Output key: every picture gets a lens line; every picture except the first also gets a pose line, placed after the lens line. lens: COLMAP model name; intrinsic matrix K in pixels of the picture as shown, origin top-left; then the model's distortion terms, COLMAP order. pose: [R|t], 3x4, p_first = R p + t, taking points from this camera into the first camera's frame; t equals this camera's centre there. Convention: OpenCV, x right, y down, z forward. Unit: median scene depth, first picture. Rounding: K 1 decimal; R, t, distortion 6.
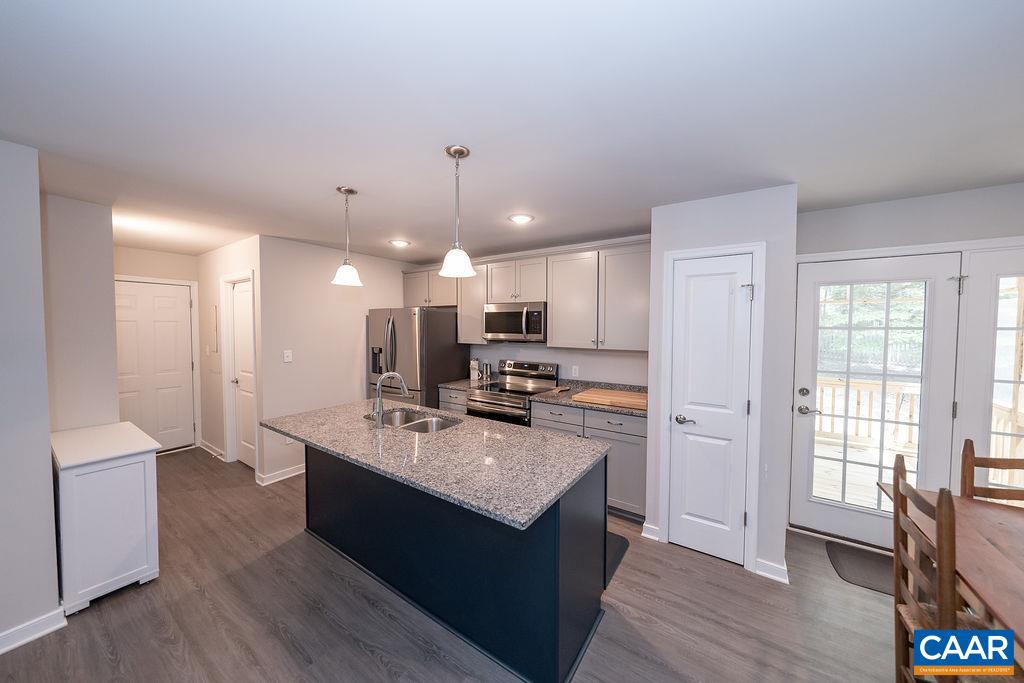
lens RADIAL K [[347.6, 0, 512.5], [0, 347.6, 338.6], [0, 0, 1]] dist [-0.001437, 0.000072]
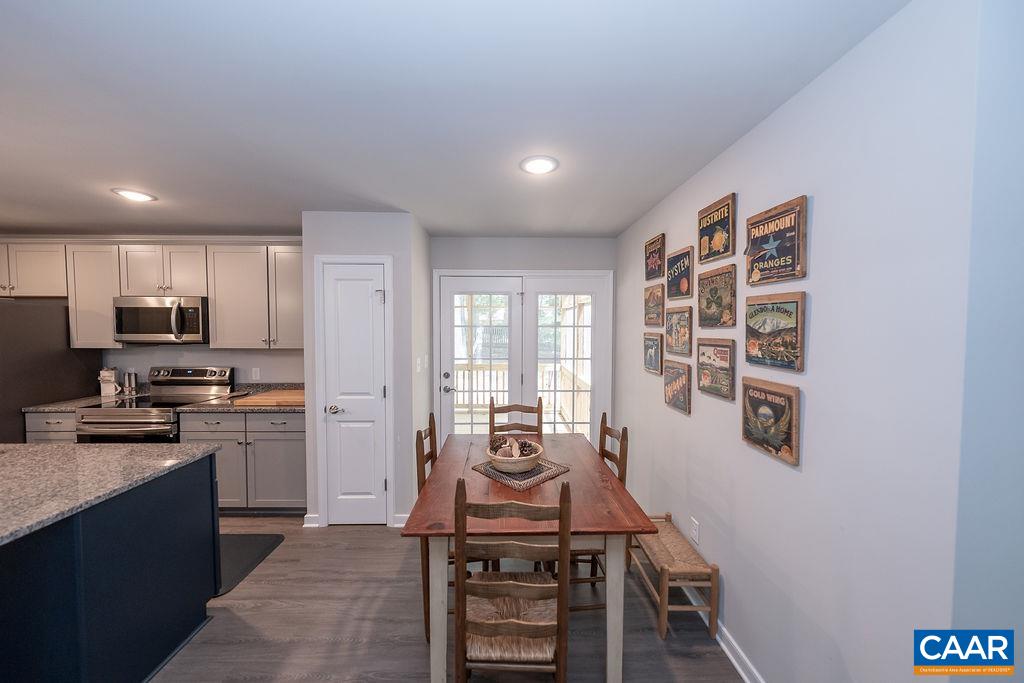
lens RADIAL K [[347.6, 0, 512.5], [0, 347.6, 338.6], [0, 0, 1]] dist [-0.001437, 0.000072]
pose [[0.820198, -0.022327, 0.571643, 0.269111], [0.020736, 0.999742, 0.009295, 0.007890], [-0.571703, 0.004229, 0.820450, -0.183456]]
